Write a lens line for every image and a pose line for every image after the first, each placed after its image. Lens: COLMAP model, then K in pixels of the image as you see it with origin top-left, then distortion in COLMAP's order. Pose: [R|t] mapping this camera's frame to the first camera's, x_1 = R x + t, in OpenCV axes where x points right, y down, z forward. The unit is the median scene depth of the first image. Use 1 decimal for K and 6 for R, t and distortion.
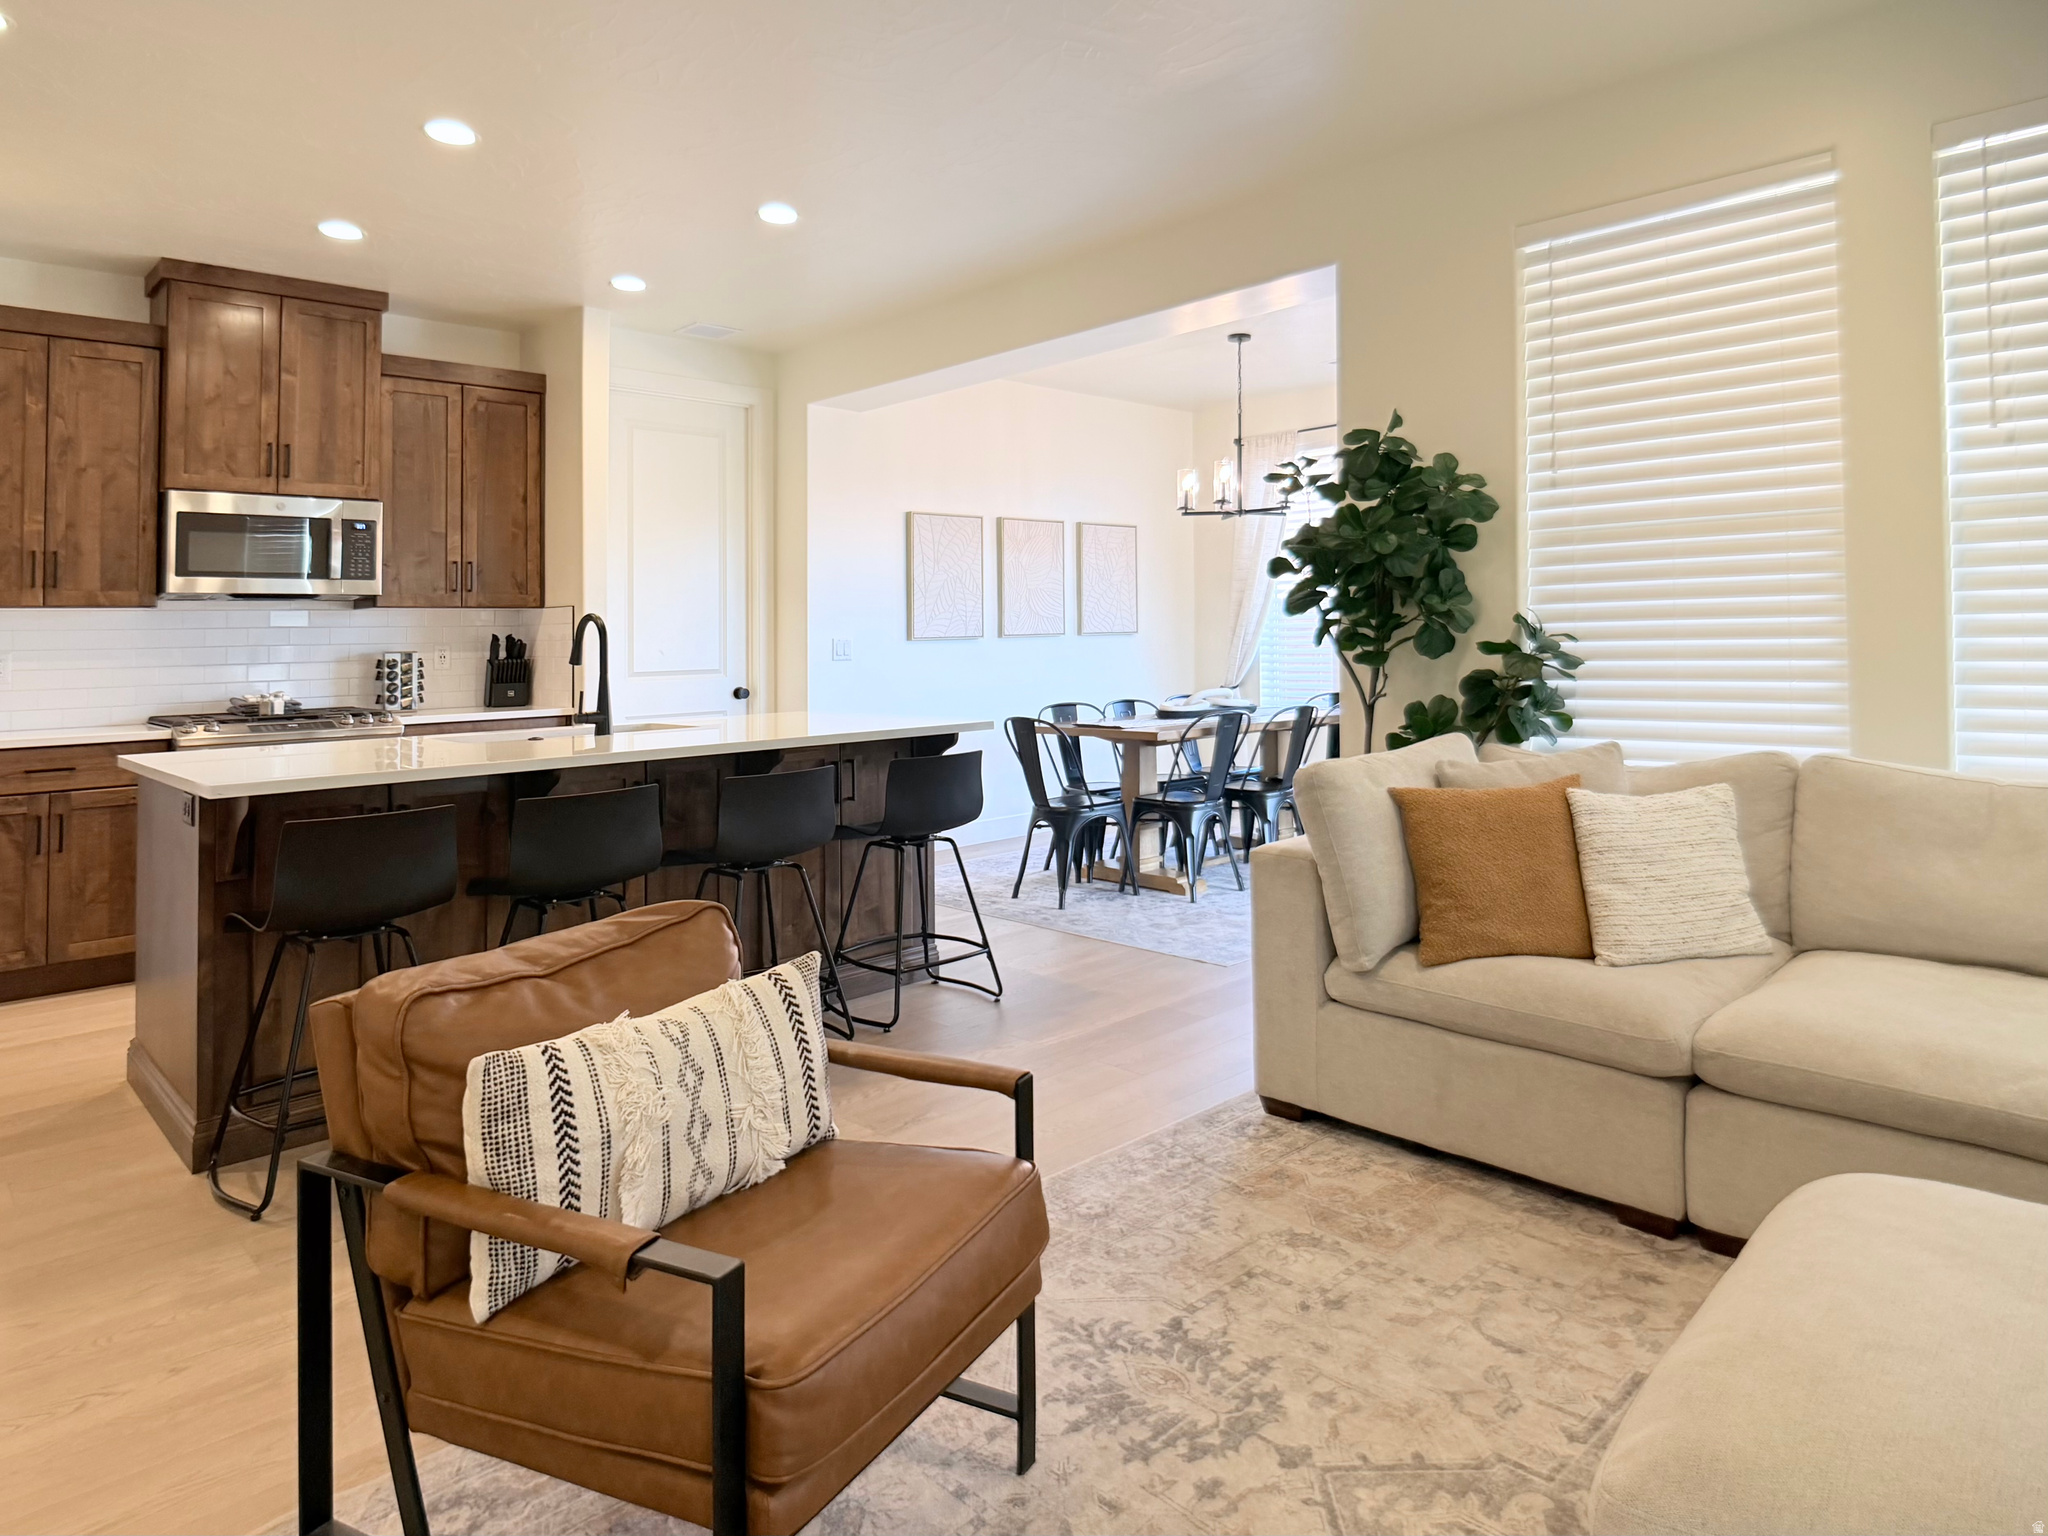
lens RADIAL K [[1230.6, 0, 1017.6], [0, 1230.6, 589.2], [0, 0, 1]] dist [-0.000231, 0.000563]
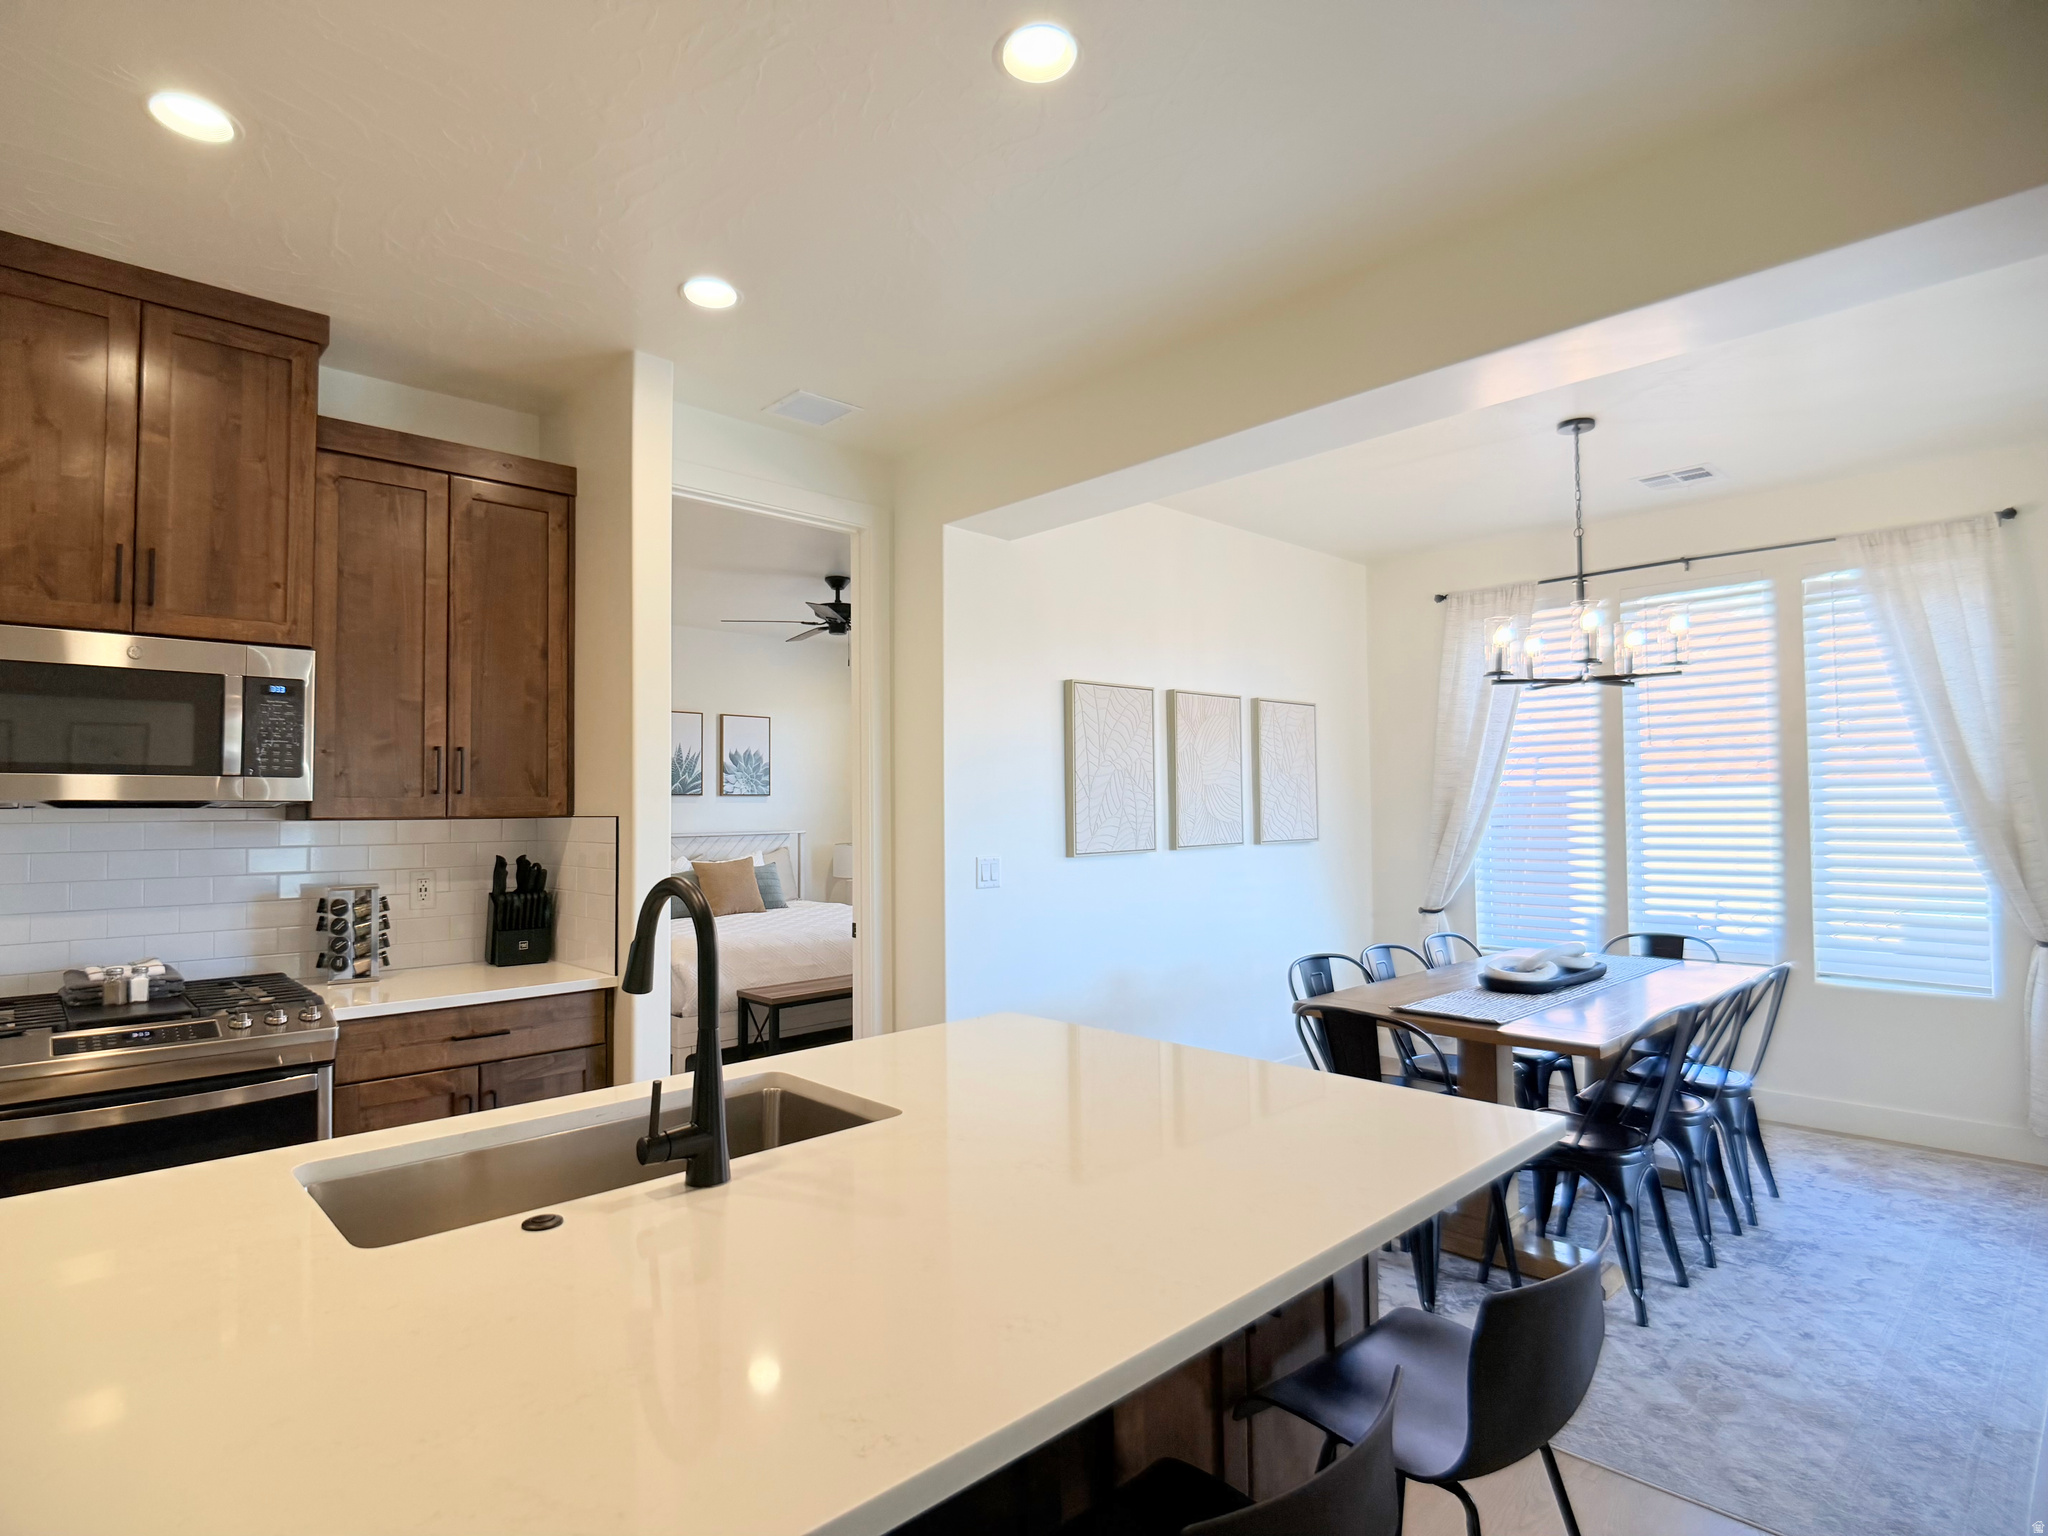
lens RADIAL K [[1085.7, 0, 936.8], [0, 1085.7, 781.1], [0, 0, 1]] dist [-0.015701, 0.000623]
pose [[0.998845, 0.006725, -0.047576, -0.168371], [-0.006192, 0.999917, 0.011342, -0.012494], [0.047648, -0.011034, 0.998803, 0.445536]]
